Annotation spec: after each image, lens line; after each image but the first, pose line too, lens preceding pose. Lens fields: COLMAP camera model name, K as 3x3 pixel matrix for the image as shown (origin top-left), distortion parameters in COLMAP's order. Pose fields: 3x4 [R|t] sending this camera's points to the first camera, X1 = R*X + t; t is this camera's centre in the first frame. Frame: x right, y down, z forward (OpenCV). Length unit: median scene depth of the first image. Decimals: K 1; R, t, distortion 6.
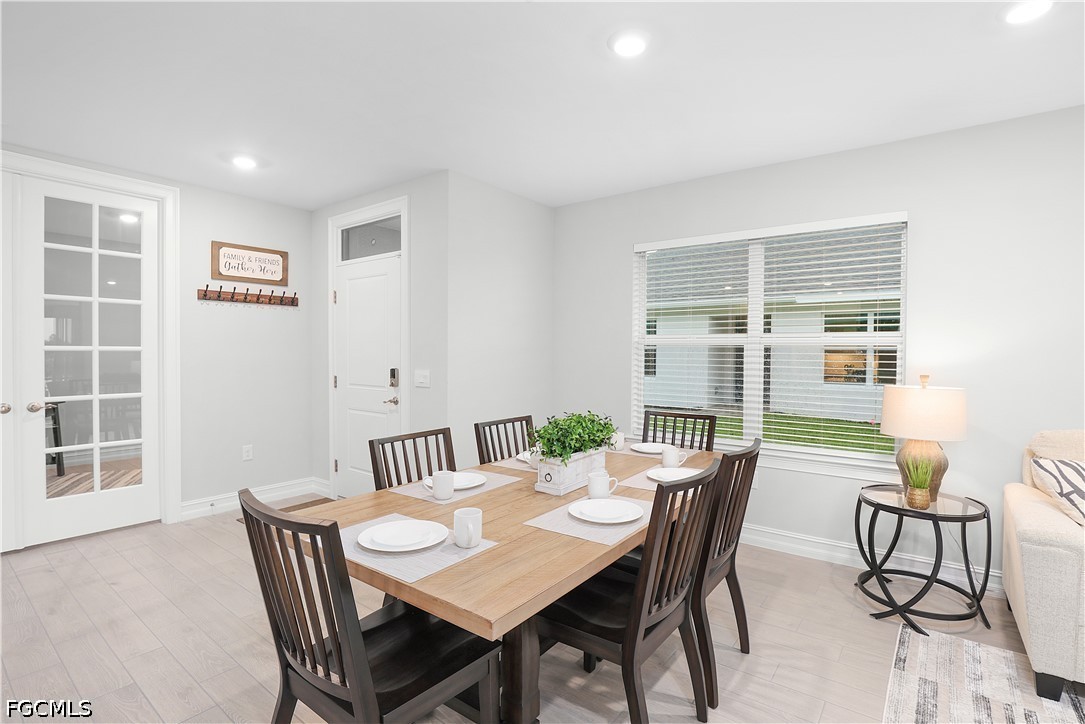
lens RADIAL K [[512.8, 0, 542.4], [0, 512.8, 355.4], [0, 0, 1]] dist [-0.016787, 0.001420]
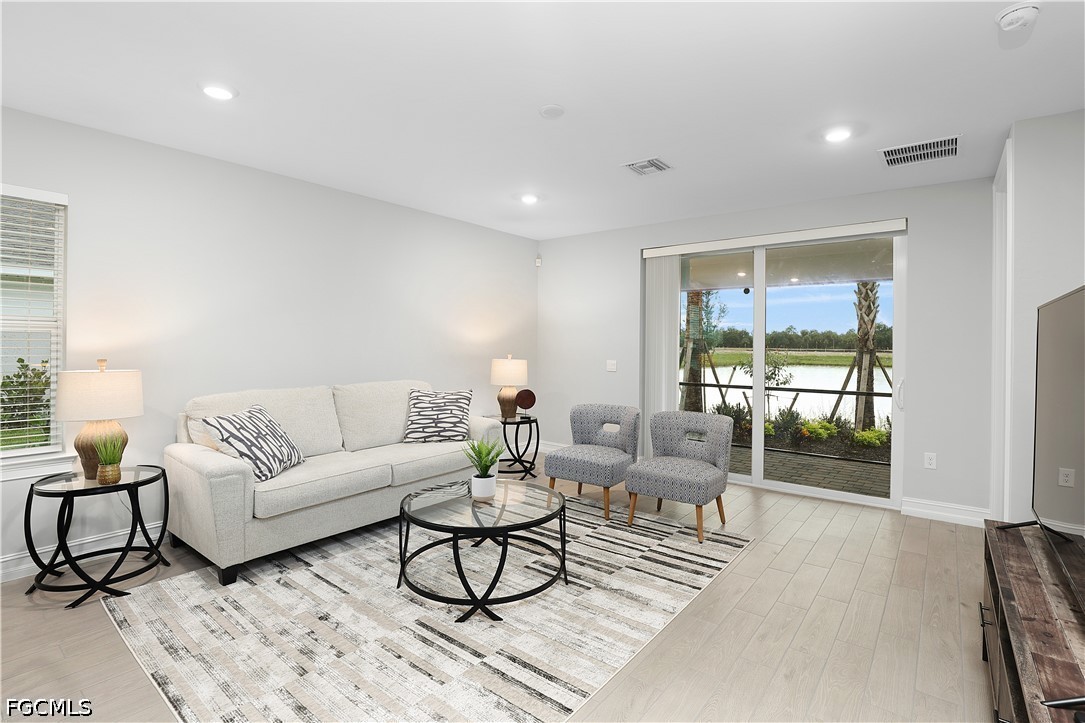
lens RADIAL K [[512.8, 0, 542.7], [0, 512.8, 355.1], [0, 0, 1]] dist [-0.016787, 0.001420]
pose [[0.043410, -0.018955, 0.998877, -0.262574], [0.005978, 0.999807, 0.018713, 0.016449], [-0.999039, 0.005159, 0.043515, 0.045152]]
